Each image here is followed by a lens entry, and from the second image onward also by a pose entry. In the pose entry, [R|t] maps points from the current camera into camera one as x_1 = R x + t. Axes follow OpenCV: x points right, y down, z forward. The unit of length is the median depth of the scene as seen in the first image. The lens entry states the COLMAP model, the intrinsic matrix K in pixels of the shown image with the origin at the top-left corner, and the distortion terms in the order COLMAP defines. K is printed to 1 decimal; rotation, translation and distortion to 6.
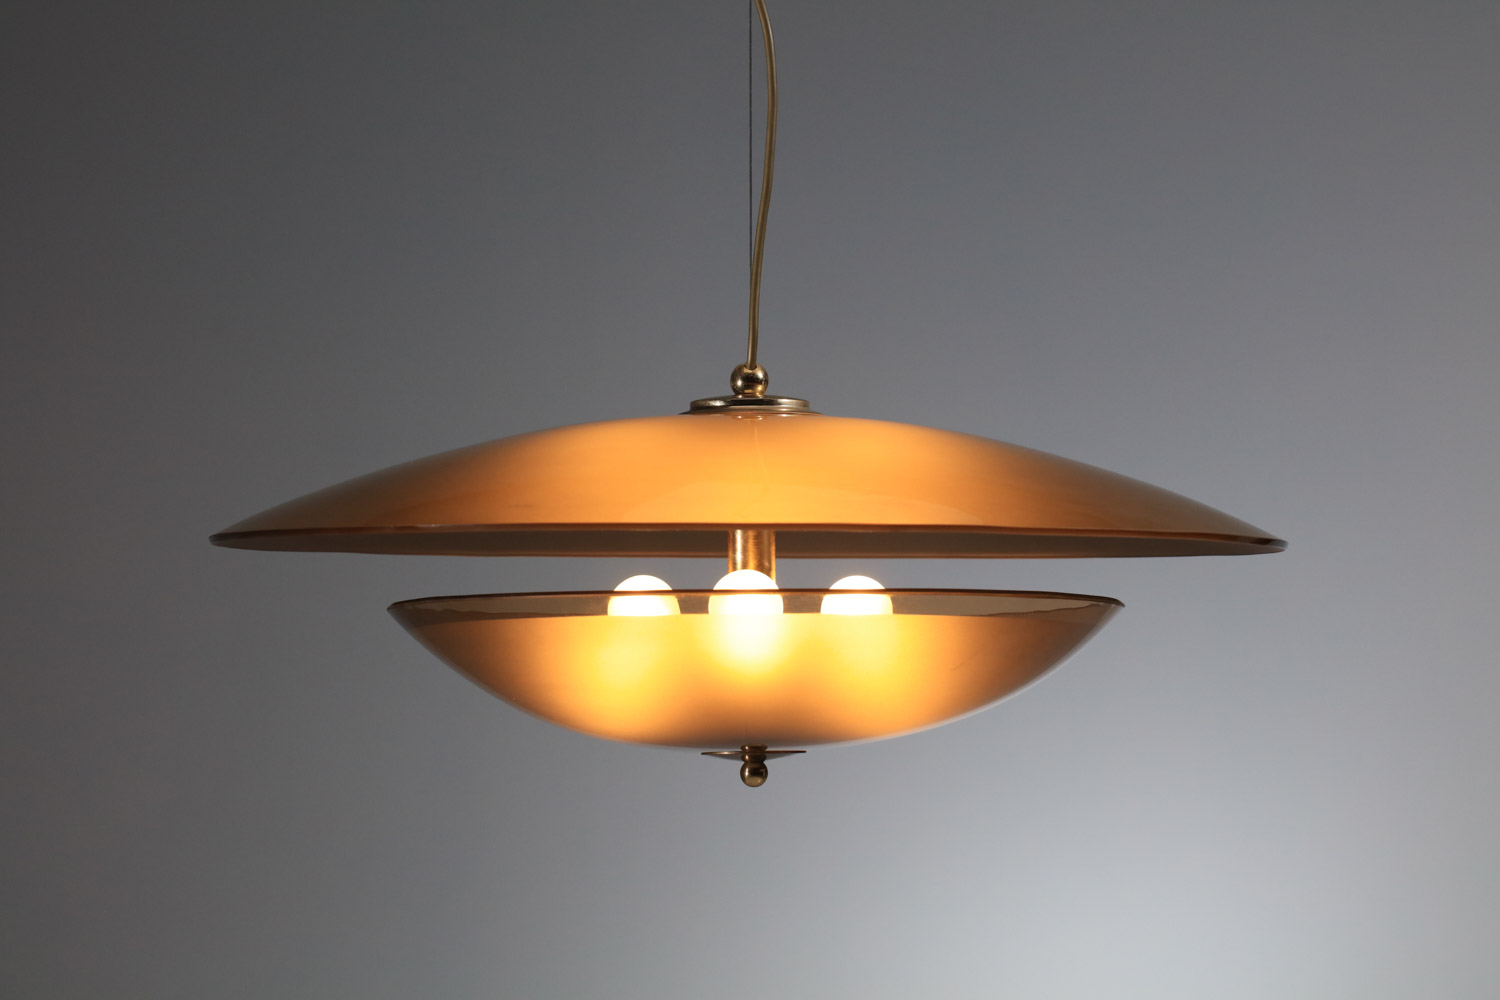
lens RADIAL K [[4882.9, 0, 753.1], [0, 4882.9, 503.6], [0, 0, 1]] dist [-1.062789, 0.000000]
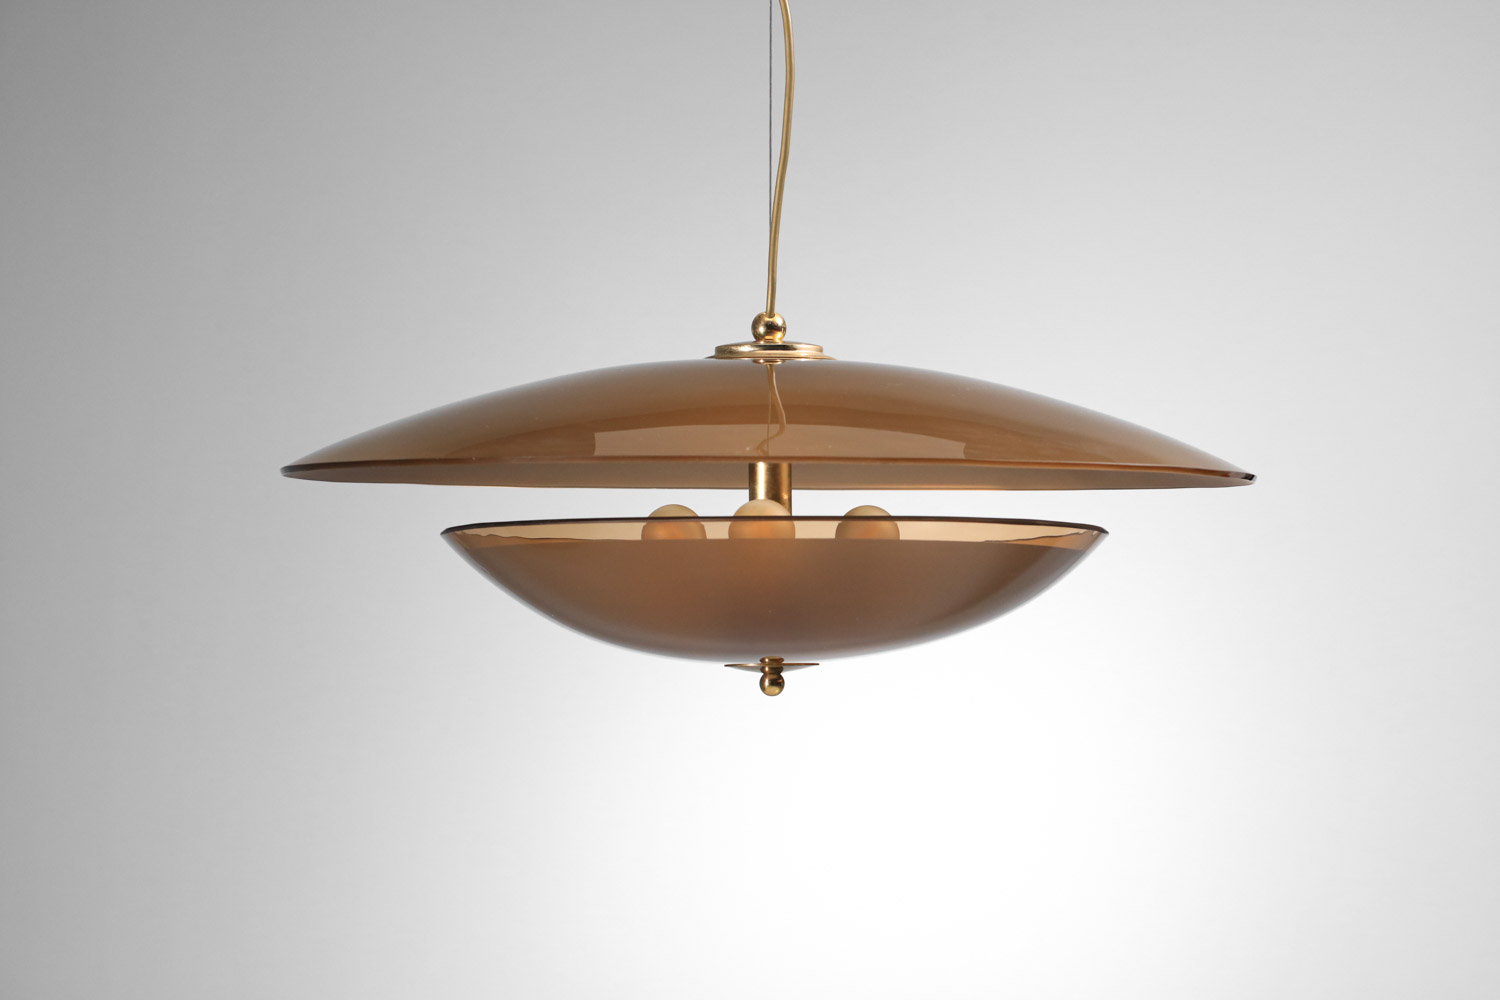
lens RADIAL K [[4882.9, 0, 744.7], [0, 4882.9, 496.9], [0, 0, 1]] dist [-1.062789, 0.000000]
pose [[0.999984, 0.002647, -0.004934, -0.000794], [-0.002586, 0.999922, 0.012240, -0.000491], [0.004966, -0.012227, 0.999913, -0.106288]]
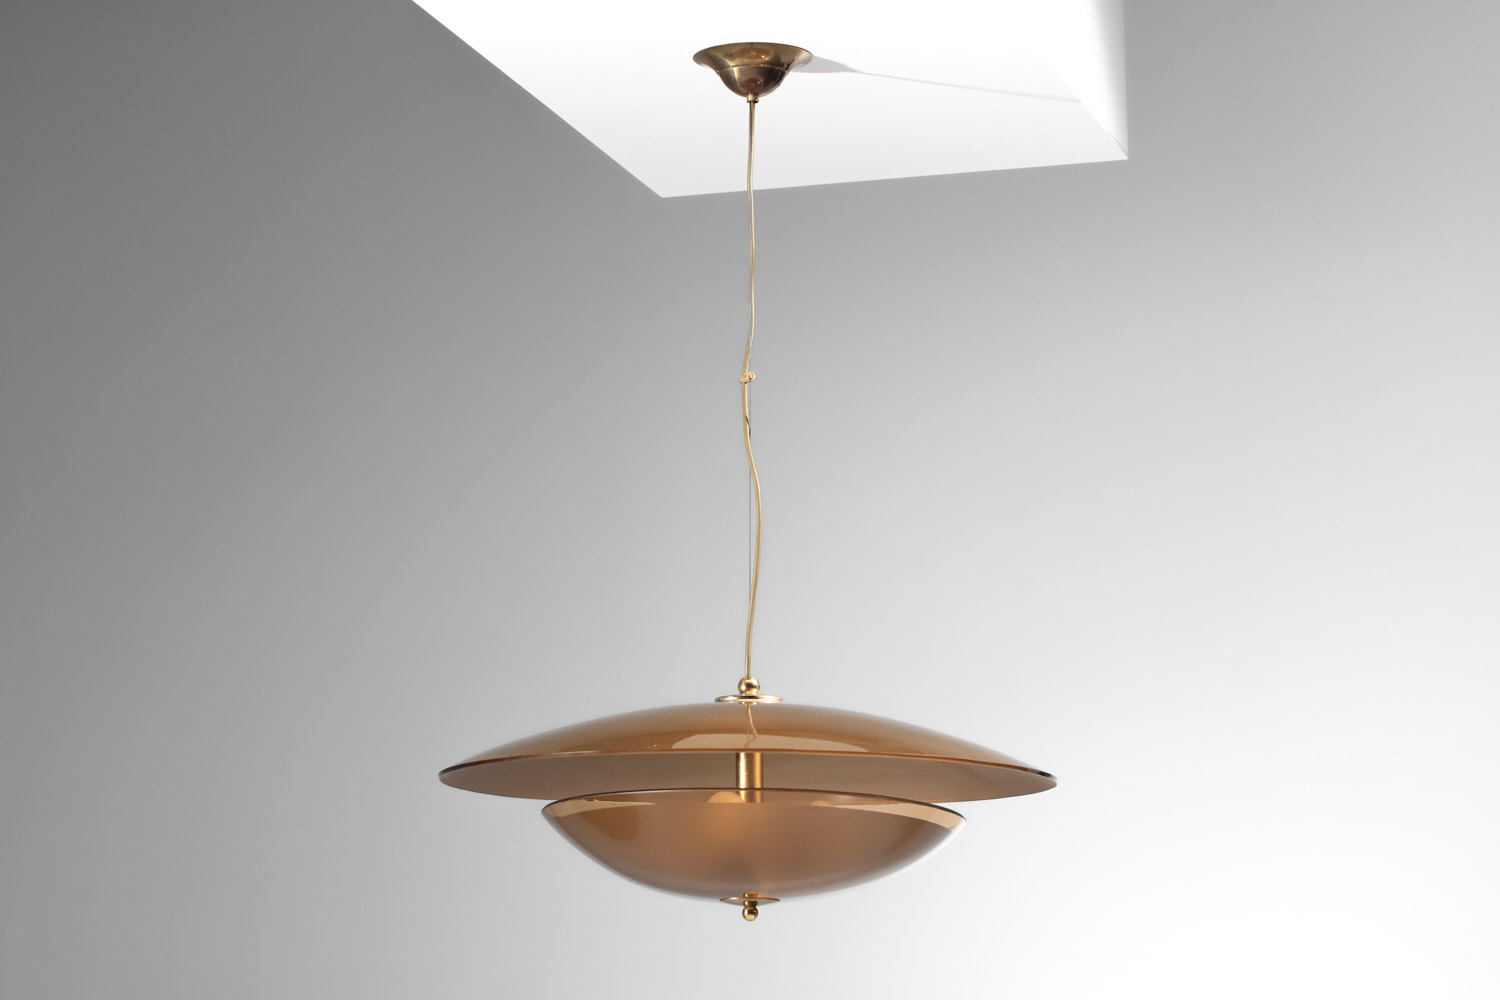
lens RADIAL K [[4251.2, 0, 753.5], [0, 4251.2, 499.4], [0, 0, 1]] dist [-0.923495, 0.000000]
pose [[0.999995, 0.003202, 0.000670, -0.000143], [-0.003149, 0.997619, -0.068900, 0.012130], [-0.000889, 0.068898, 0.997623, -0.496432]]
